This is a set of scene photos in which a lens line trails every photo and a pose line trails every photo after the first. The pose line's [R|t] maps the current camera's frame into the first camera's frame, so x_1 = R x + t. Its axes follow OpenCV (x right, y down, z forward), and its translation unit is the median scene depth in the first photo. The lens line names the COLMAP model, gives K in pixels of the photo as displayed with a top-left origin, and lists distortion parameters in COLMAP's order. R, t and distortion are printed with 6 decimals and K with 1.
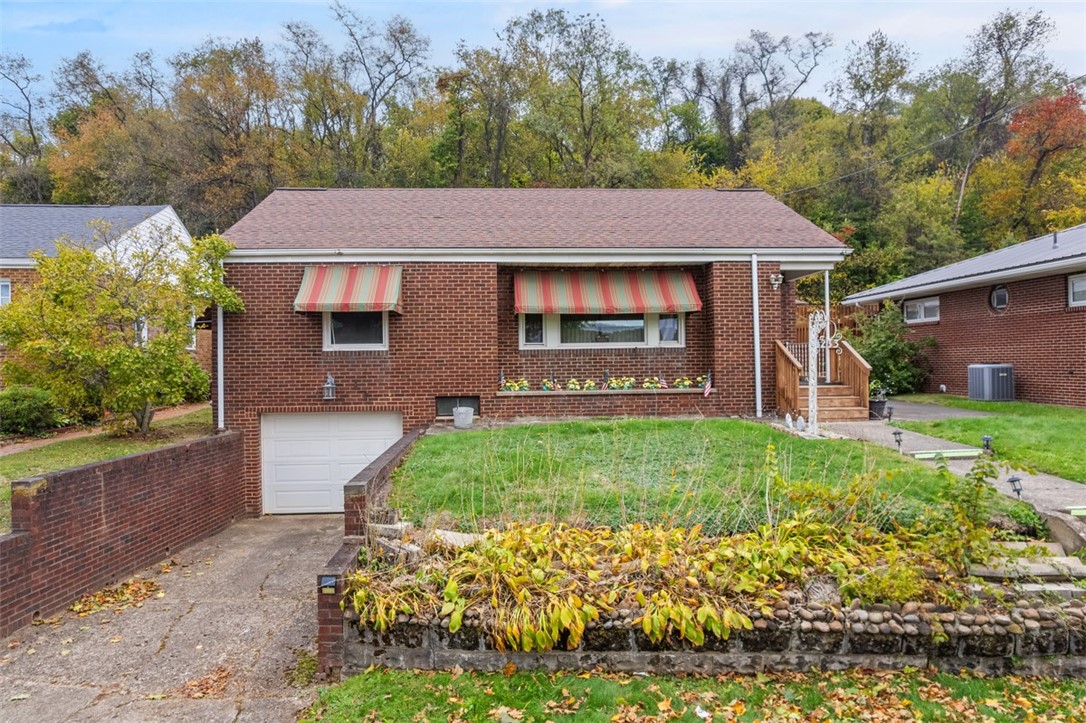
lens RADIAL K [[697.8, 0, 542.5], [0, 697.8, 356.8], [0, 0, 1]] dist [-0.085444, 0.077336]
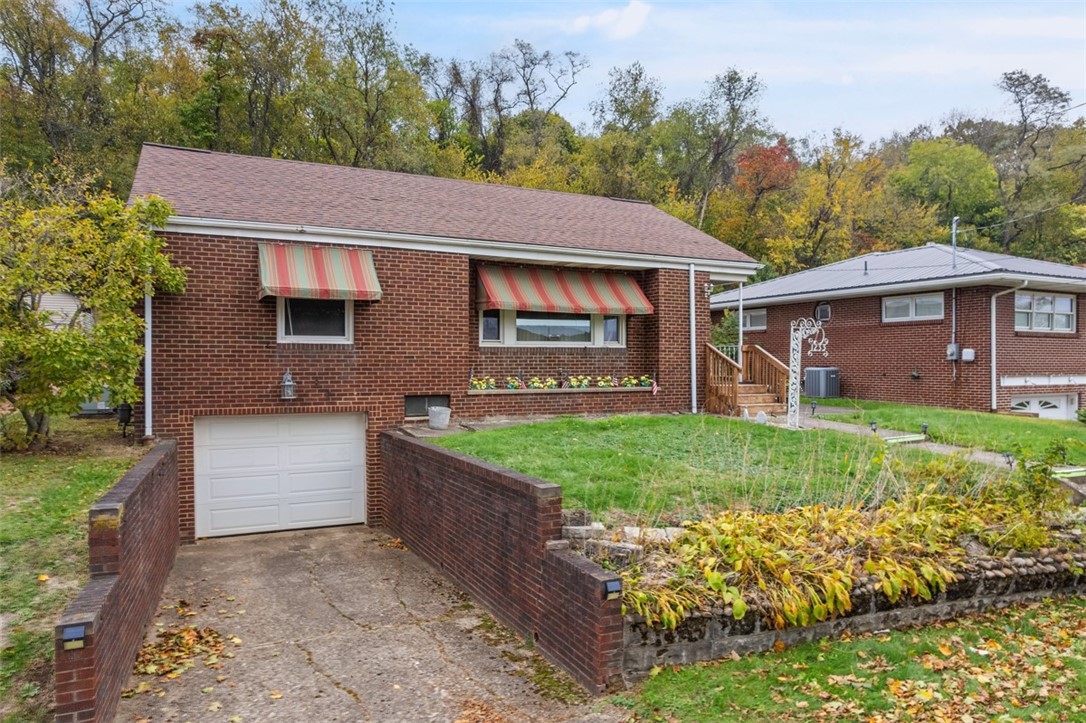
lens RADIAL K [[714.4, 0, 543.0], [0, 714.4, 361.5], [0, 0, 1]] dist [-0.088326, 0.080145]
pose [[0.919848, 0.014418, 0.392010, -0.352498], [-0.016813, 0.999855, 0.002679, 0.006550], [-0.391915, -0.009055, 0.919957, 0.063093]]
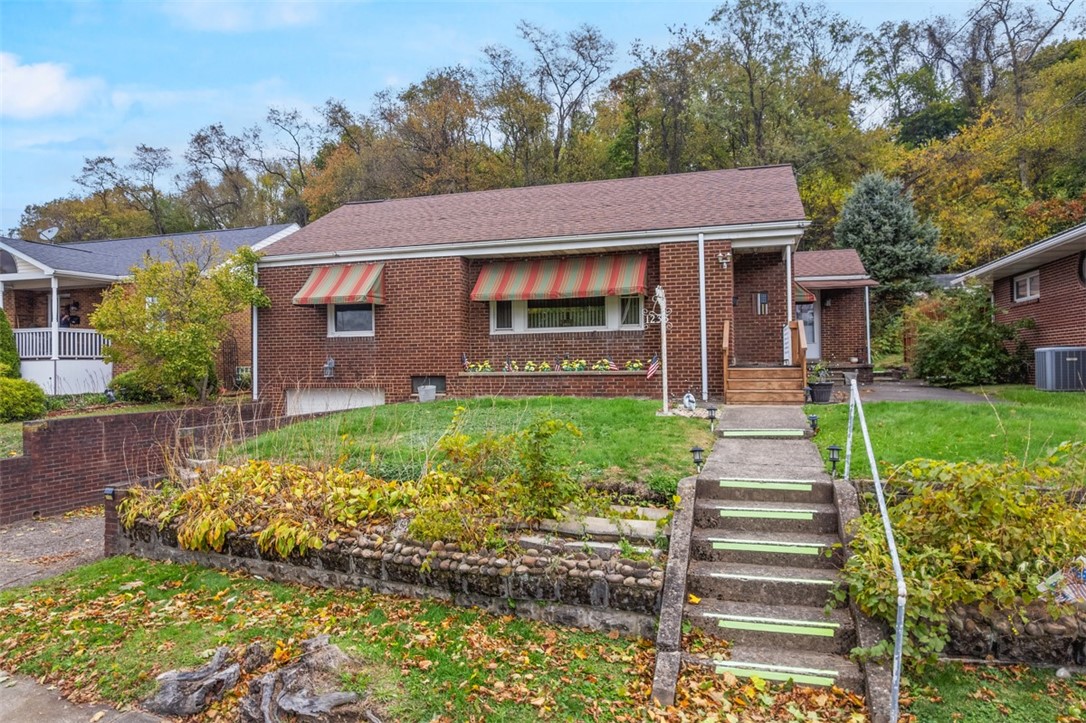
lens RADIAL K [[697.8, 0, 542.5], [0, 697.8, 356.8], [0, 0, 1]] dist [-0.085444, 0.077336]
pose [[0.937601, -0.002786, -0.347701, 0.444038], [0.003191, 0.999995, 0.000593, 0.025335], [0.347697, -0.001666, 0.937605, 0.004291]]
